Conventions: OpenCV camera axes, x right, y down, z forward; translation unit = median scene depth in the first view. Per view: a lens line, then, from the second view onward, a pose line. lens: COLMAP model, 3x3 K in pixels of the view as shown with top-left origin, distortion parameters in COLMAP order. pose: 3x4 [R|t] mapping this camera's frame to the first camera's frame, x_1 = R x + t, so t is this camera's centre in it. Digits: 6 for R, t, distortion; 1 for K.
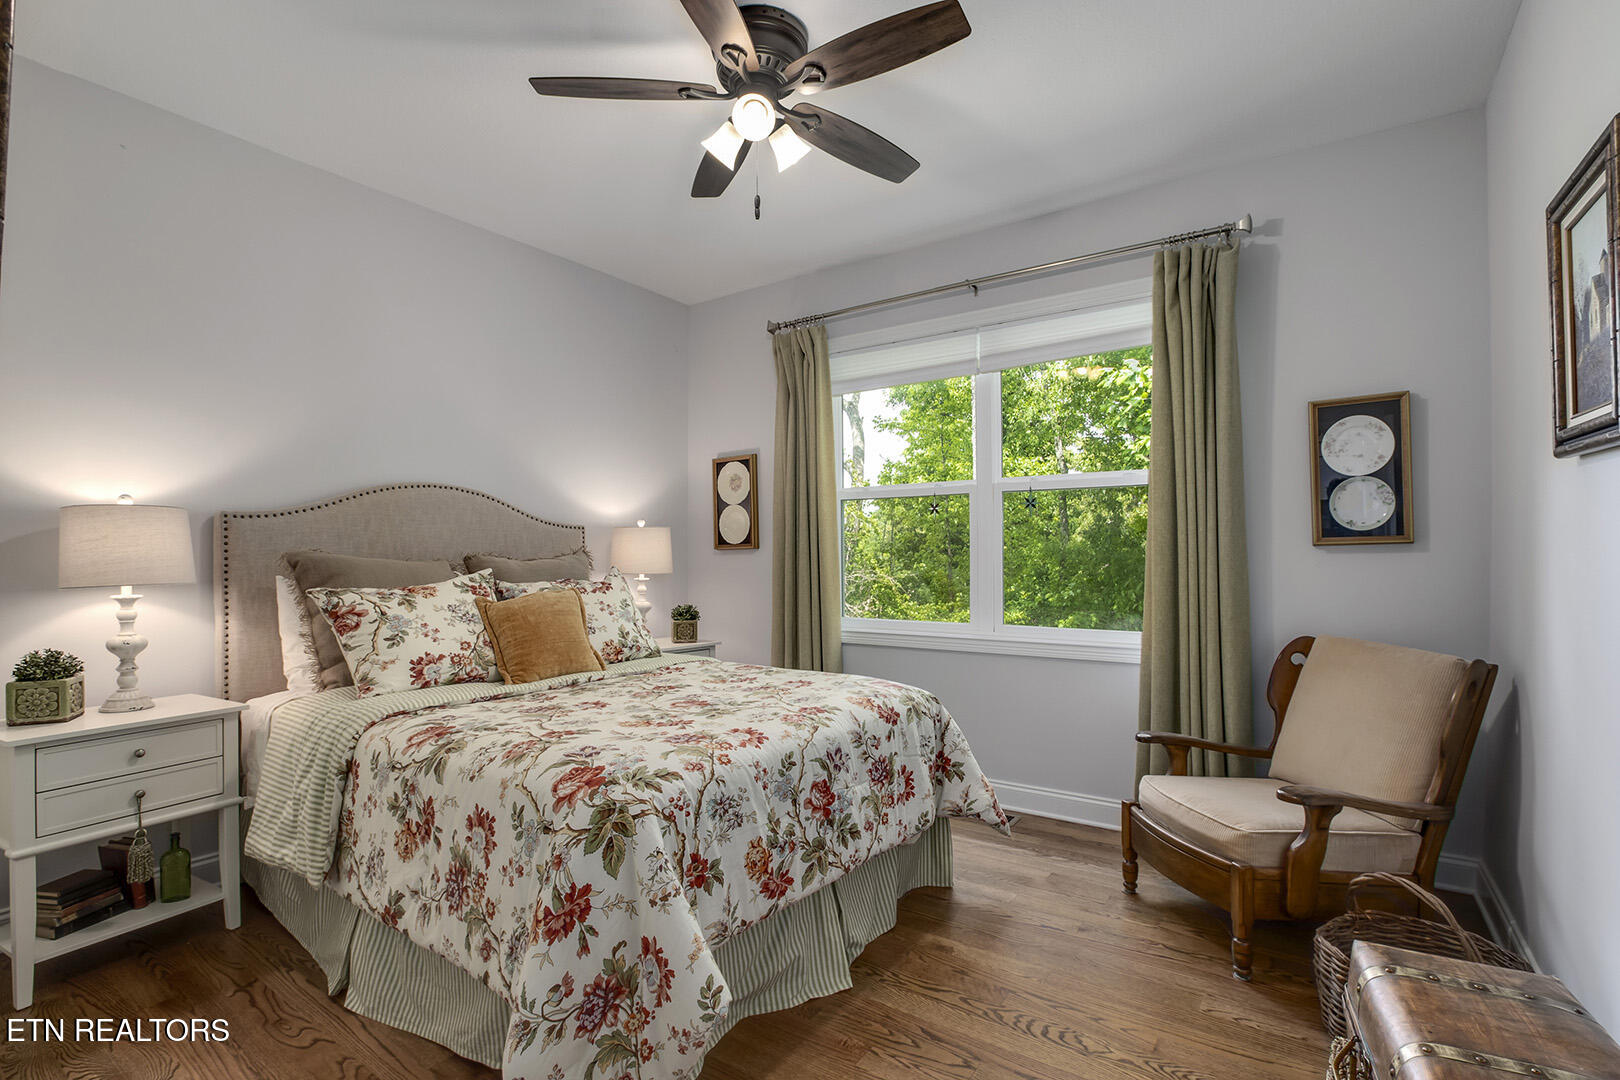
lens RADIAL K [[753.0, 0, 812.9], [0, 753.0, 555.0], [0, 0, 1]] dist [-0.029095, 0.006101]
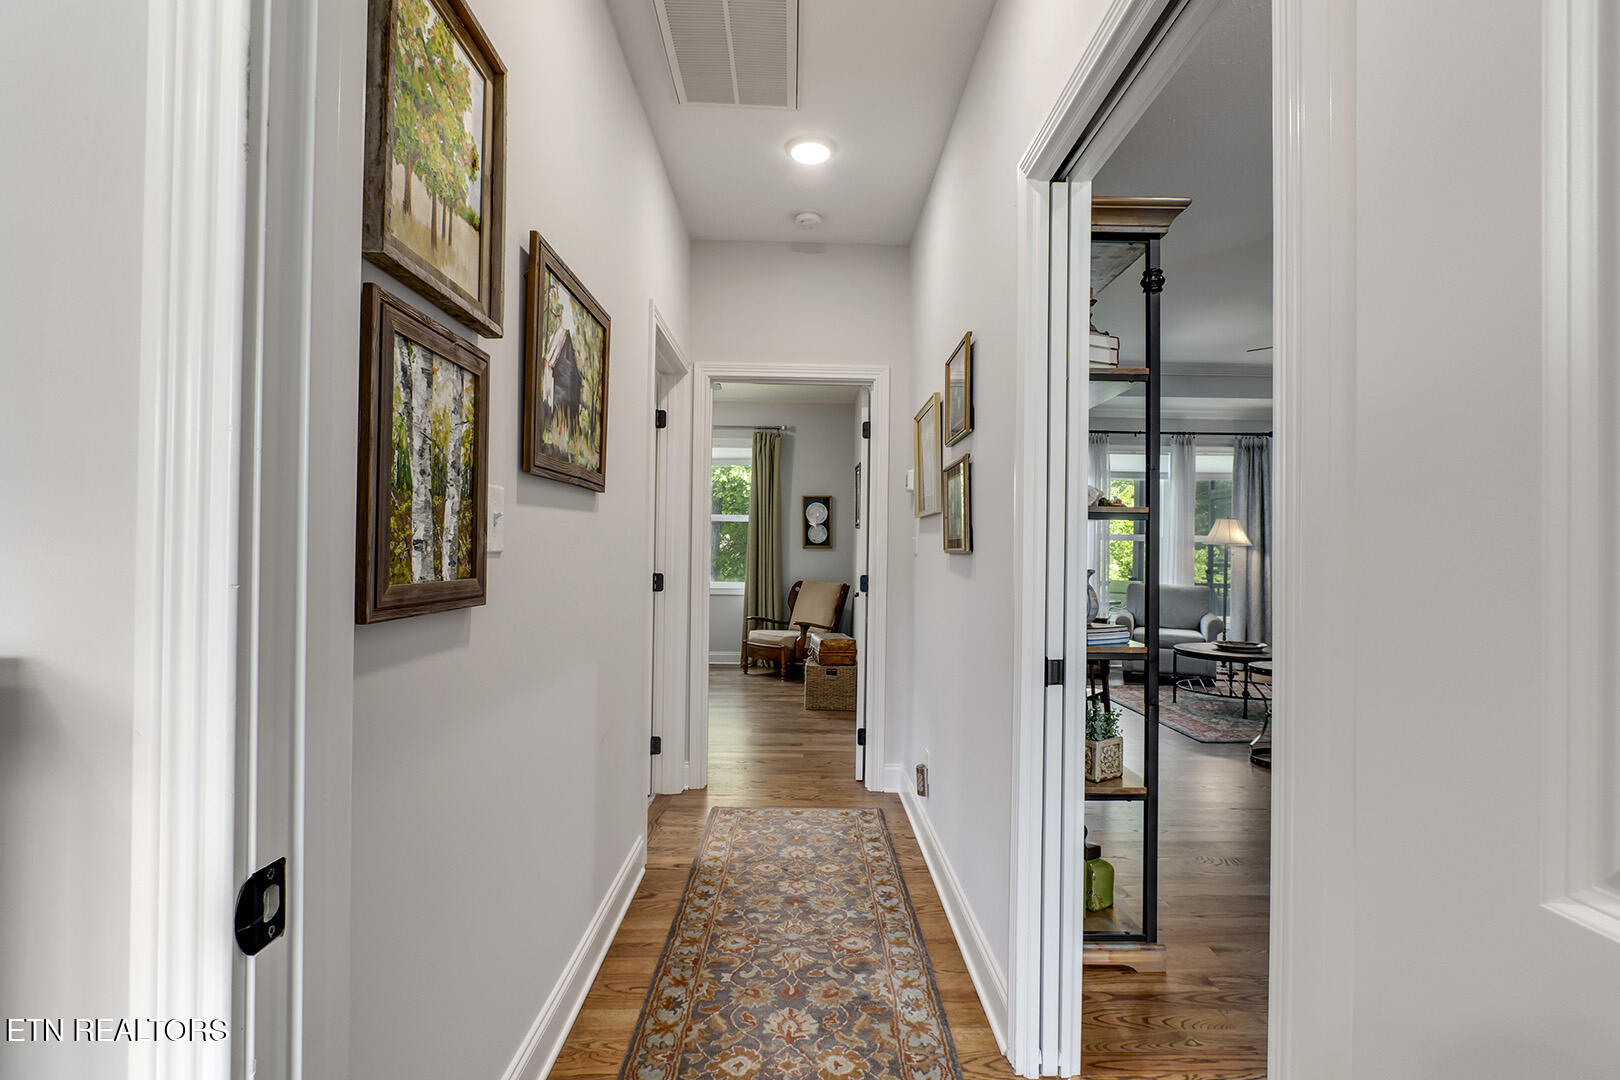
lens RADIAL K [[753.0, 0, 812.9], [0, 753.0, 555.0], [0, 0, 1]] dist [-0.029095, 0.006101]
pose [[0.823915, 0.010170, 0.566622, -0.907307], [-0.015744, 0.999864, 0.004946, -0.000984], [-0.566495, -0.012996, 0.823963, -1.365337]]
